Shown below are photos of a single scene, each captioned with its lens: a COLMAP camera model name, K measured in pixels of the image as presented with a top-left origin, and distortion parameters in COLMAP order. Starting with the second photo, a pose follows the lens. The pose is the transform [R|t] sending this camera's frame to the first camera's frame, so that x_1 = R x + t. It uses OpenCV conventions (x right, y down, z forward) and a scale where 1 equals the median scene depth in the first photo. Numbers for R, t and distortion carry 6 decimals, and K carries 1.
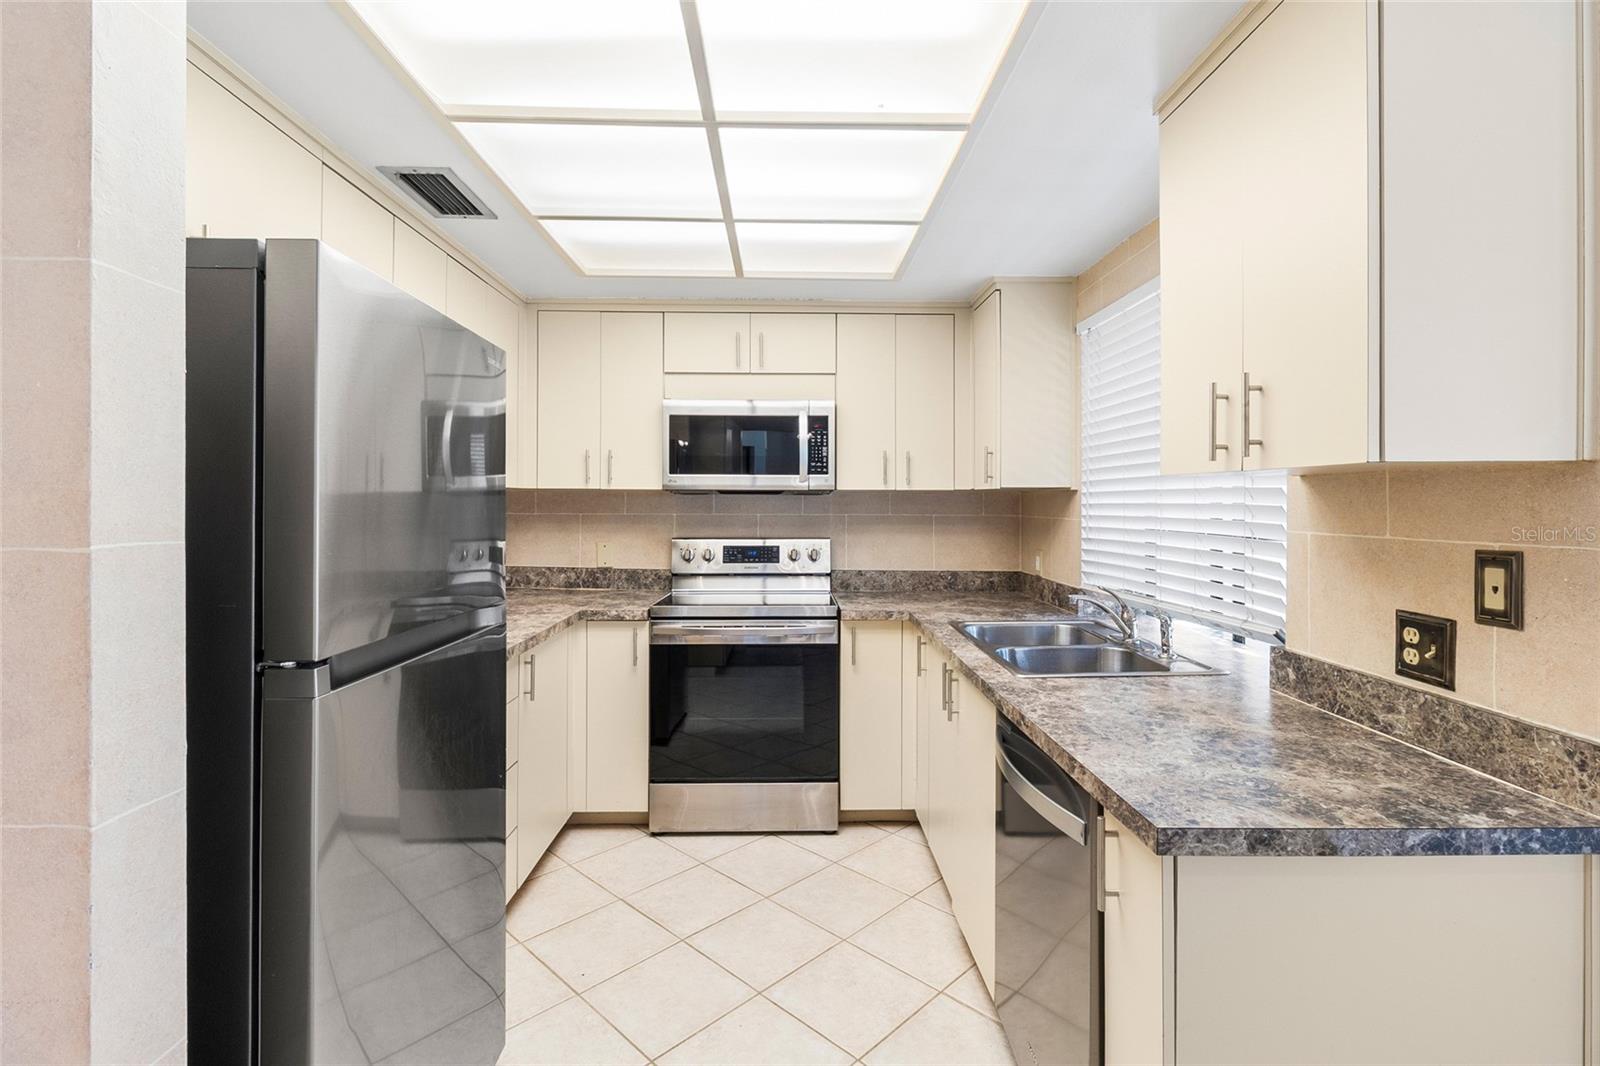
lens RADIAL K [[738.6, 0, 808.9], [0, 738.6, 498.3], [0, 0, 1]] dist [0.002374, -0.000363]
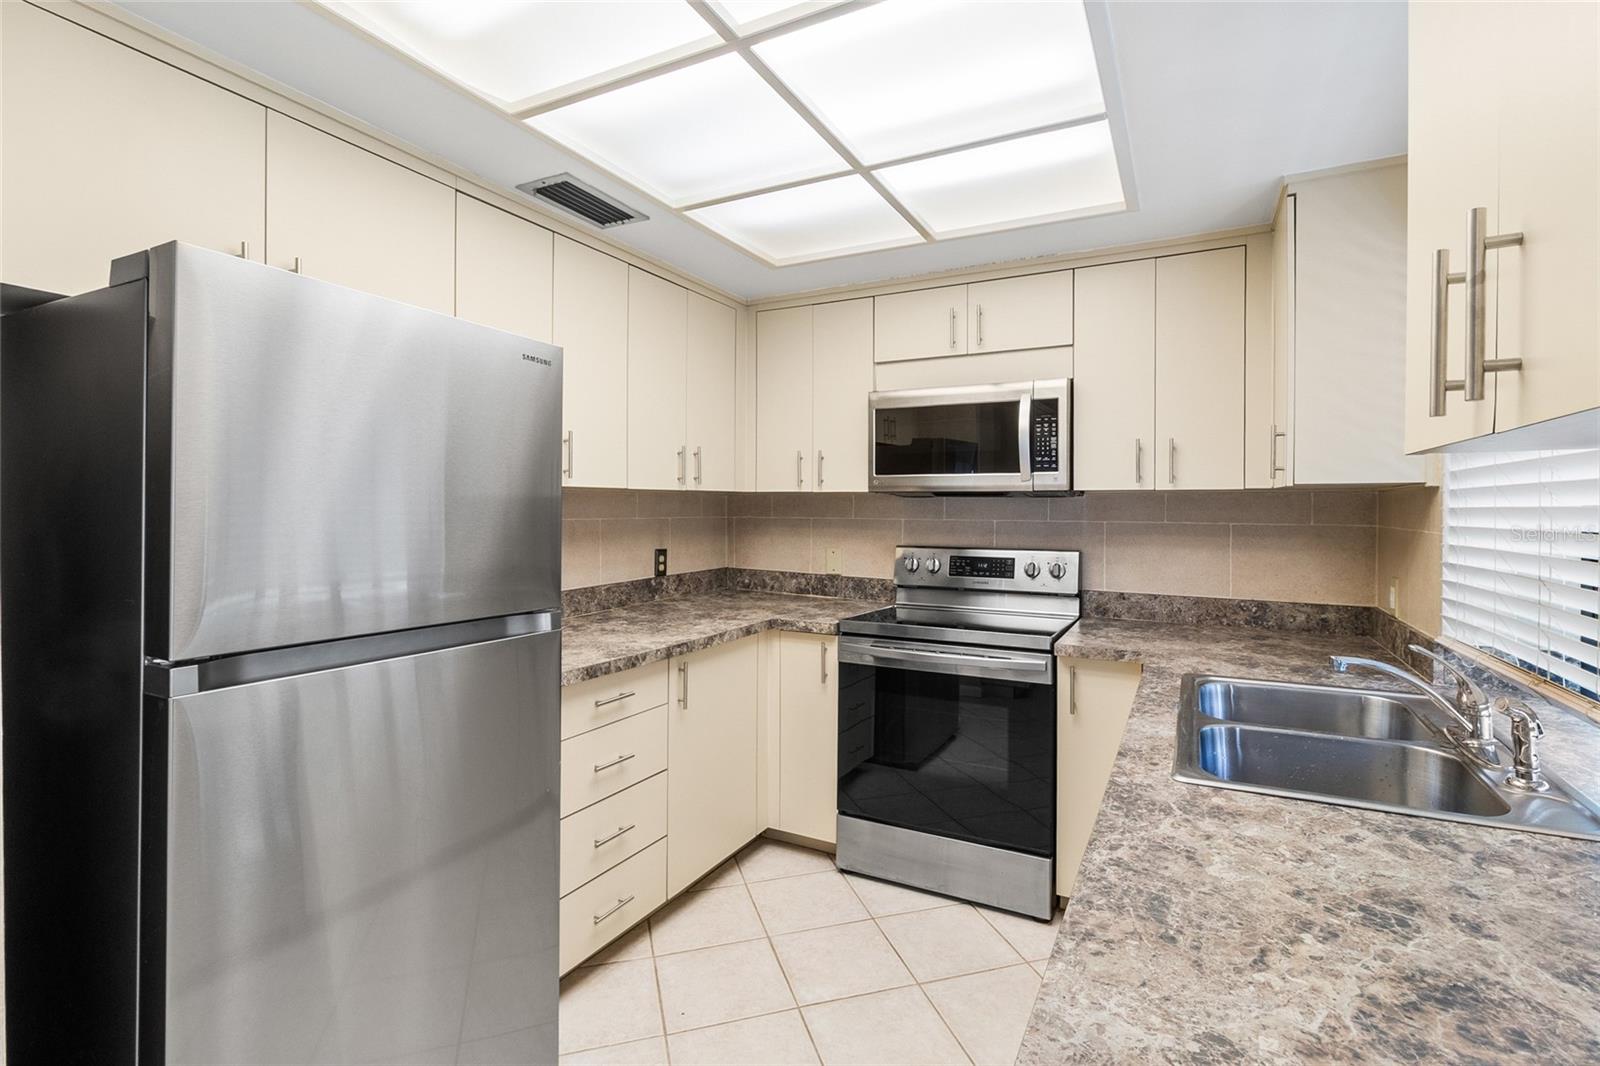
lens RADIAL K [[742.1, 0, 822.5], [0, 742.1, 507.8], [0, 0, 1]] dist [0.000689, -0.000180]
pose [[0.877815, 0.001896, -0.478997, 0.187584], [0.000989, 0.999983, 0.005771, 0.002397], [0.478999, -0.005540, 0.877798, 0.171536]]
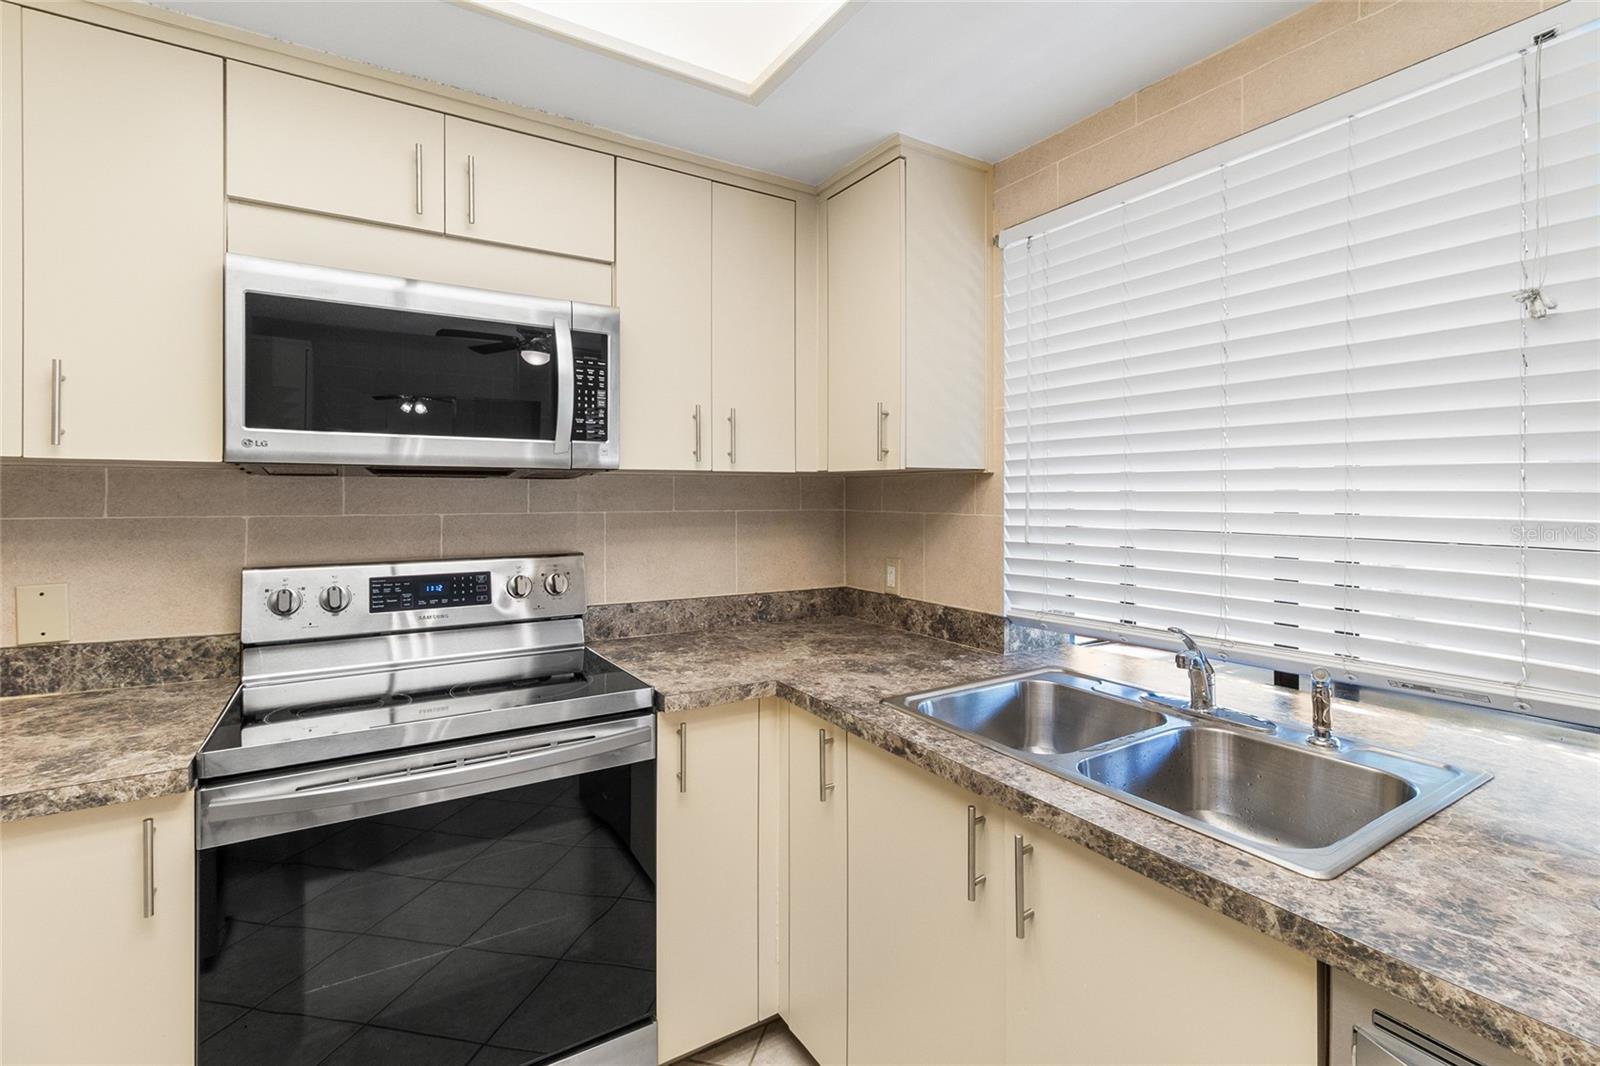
lens RADIAL K [[731.8, 0, 816.2], [0, 731.8, 492.3], [0, 0, 1]] dist [0.000987, -0.000885]
pose [[0.859637, -0.001095, 0.510905, -0.118901], [-0.000994, 0.999992, 0.003816, 0.003853], [-0.510905, -0.003788, 0.859629, 0.450960]]
